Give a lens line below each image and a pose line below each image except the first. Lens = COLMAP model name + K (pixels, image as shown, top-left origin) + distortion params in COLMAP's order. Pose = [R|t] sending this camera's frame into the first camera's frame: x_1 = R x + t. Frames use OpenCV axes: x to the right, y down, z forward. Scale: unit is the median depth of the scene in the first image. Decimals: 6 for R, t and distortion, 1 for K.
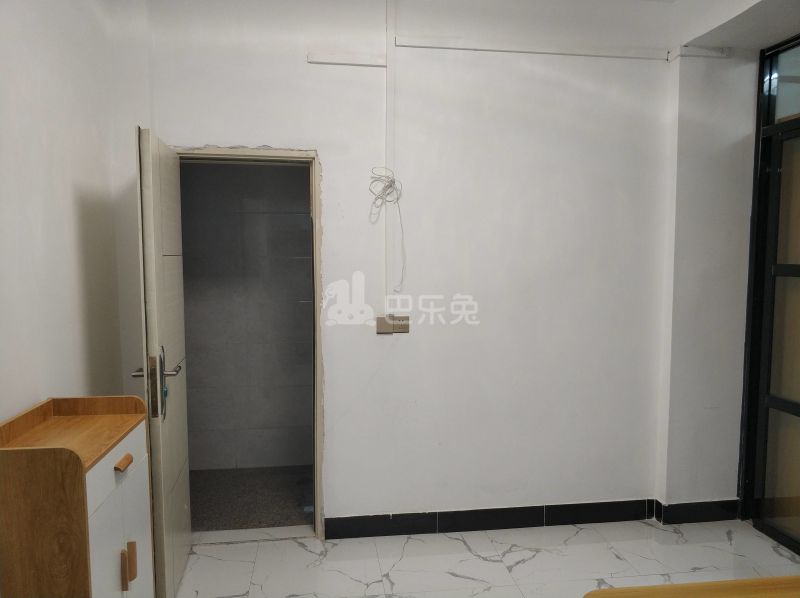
lens RADIAL K [[633.4, 0, 402.2], [0, 633.4, 313.4], [0, 0, 1]] dist [-0.000890, -0.000438]
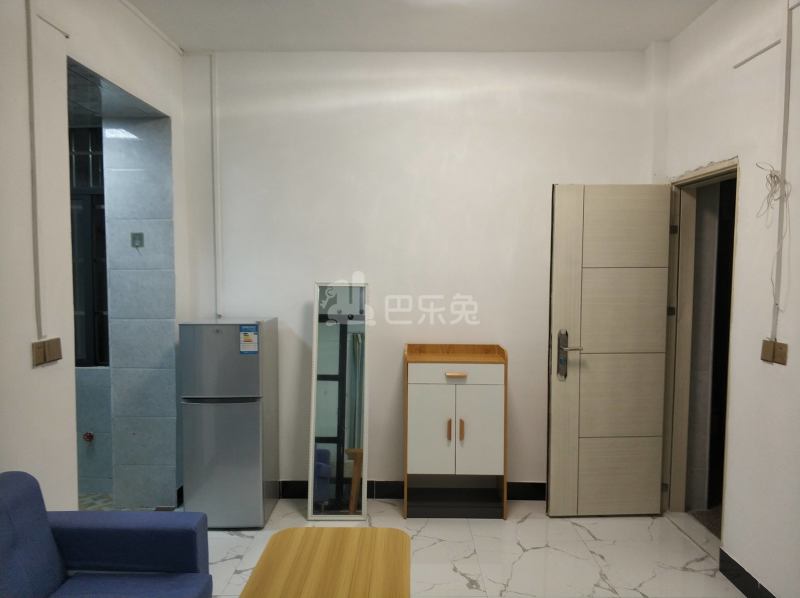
lens RADIAL K [[633.4, 0, 402.2], [0, 633.4, 313.4], [0, 0, 1]] dist [-0.000890, -0.000438]
pose [[-0.145275, 0.070464, -0.986879, 0.897980], [-0.091315, 0.992248, 0.084290, -0.059609], [0.985168, 0.102362, -0.137715, 0.667448]]
